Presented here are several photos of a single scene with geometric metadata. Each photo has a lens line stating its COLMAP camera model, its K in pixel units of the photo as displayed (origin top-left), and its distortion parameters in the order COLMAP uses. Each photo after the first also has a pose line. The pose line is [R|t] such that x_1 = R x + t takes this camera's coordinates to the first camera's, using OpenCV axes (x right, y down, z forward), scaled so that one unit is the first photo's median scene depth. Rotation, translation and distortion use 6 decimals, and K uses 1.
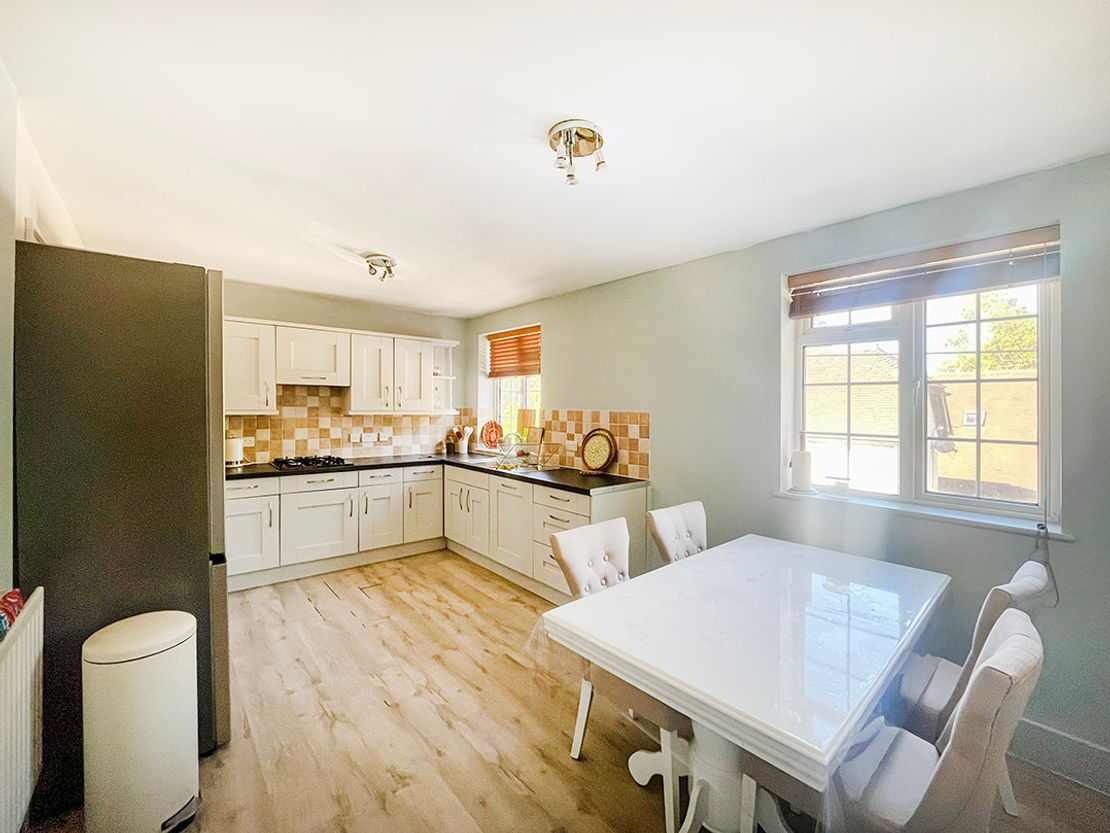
lens RADIAL K [[444.2, 0, 555.0], [0, 444.2, 416.5], [0, 0, 1]] dist [0.000084, 0.000119]
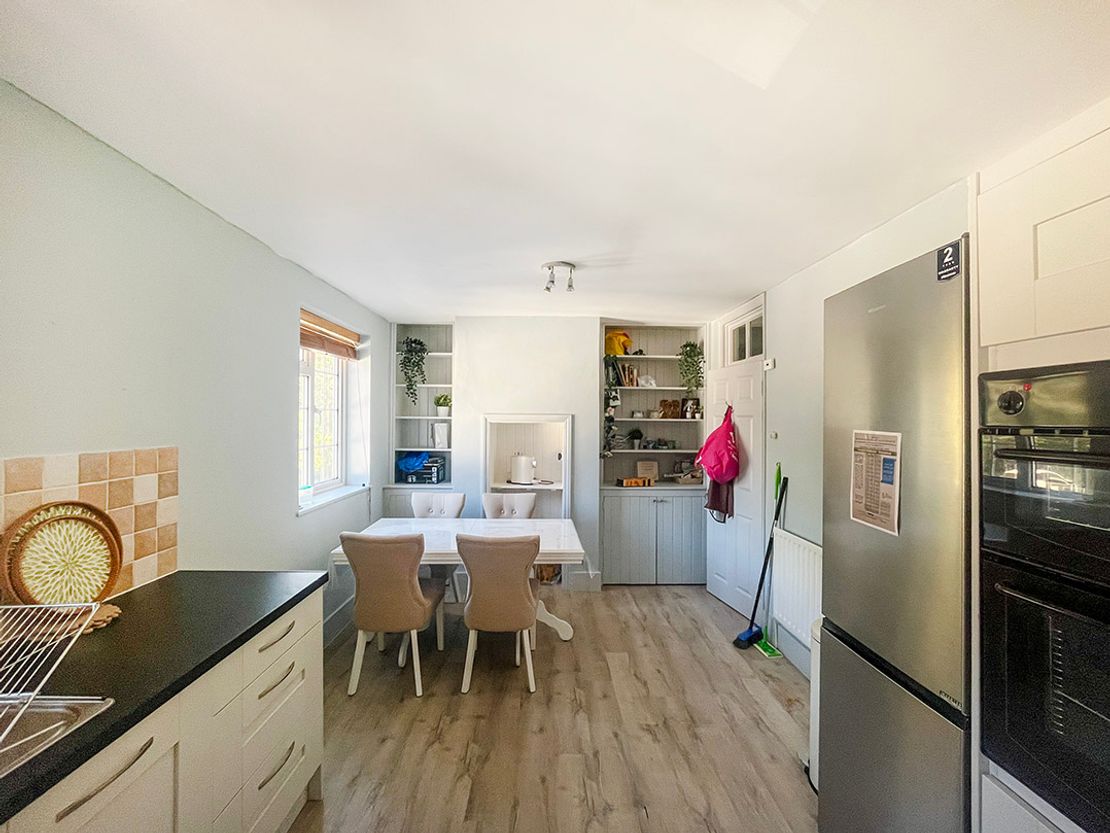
lens RADIAL K [[459.9, 0, 555.2], [0, 459.9, 422.4], [0, 0, 1]] dist [-0.013004, 0.000532]
pose [[-0.763563, -0.021977, 0.645359, -0.398470], [-0.001811, 0.999490, 0.031895, -0.046025], [-0.645731, 0.023185, -0.763213, 0.890190]]
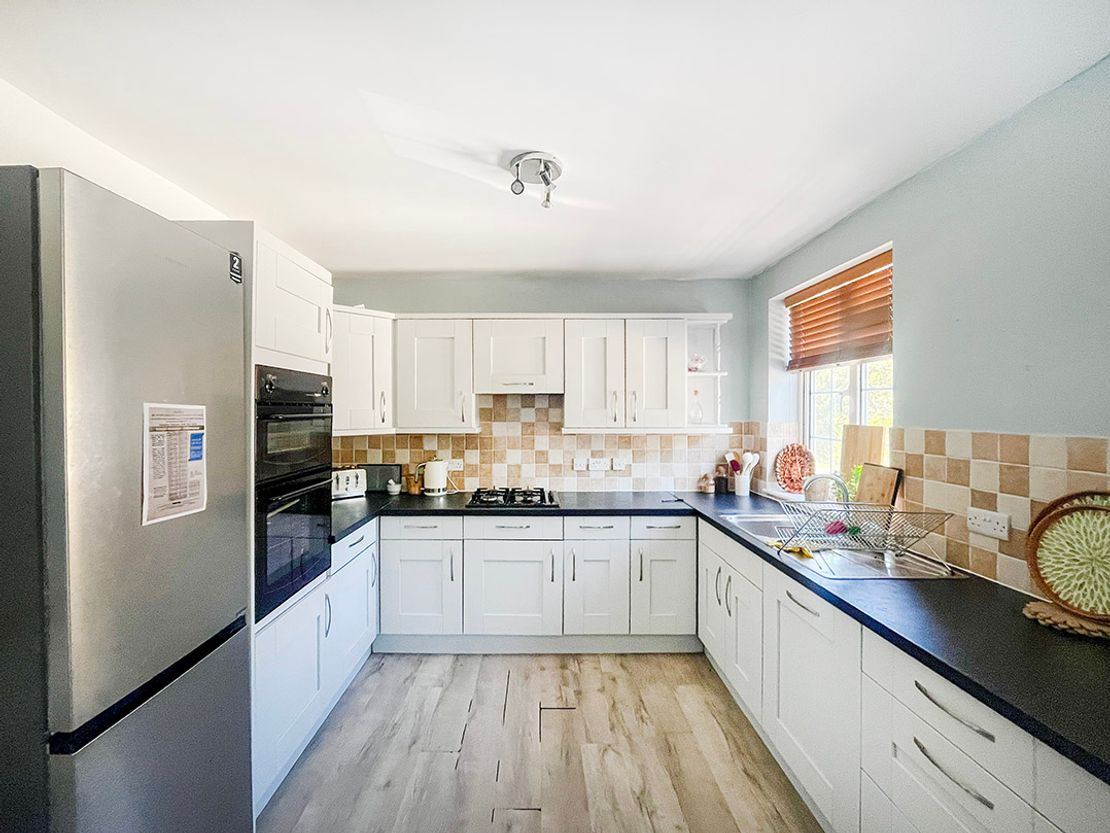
lens RADIAL K [[459.9, 0, 555.2], [0, 459.9, 422.4], [0, 0, 1]] dist [-0.013004, 0.000532]
pose [[0.770187, 0.000627, -0.637818, -0.000662], [-0.004000, 0.999985, -0.003847, -0.018485], [0.637806, 0.005514, 0.770177, 0.421357]]
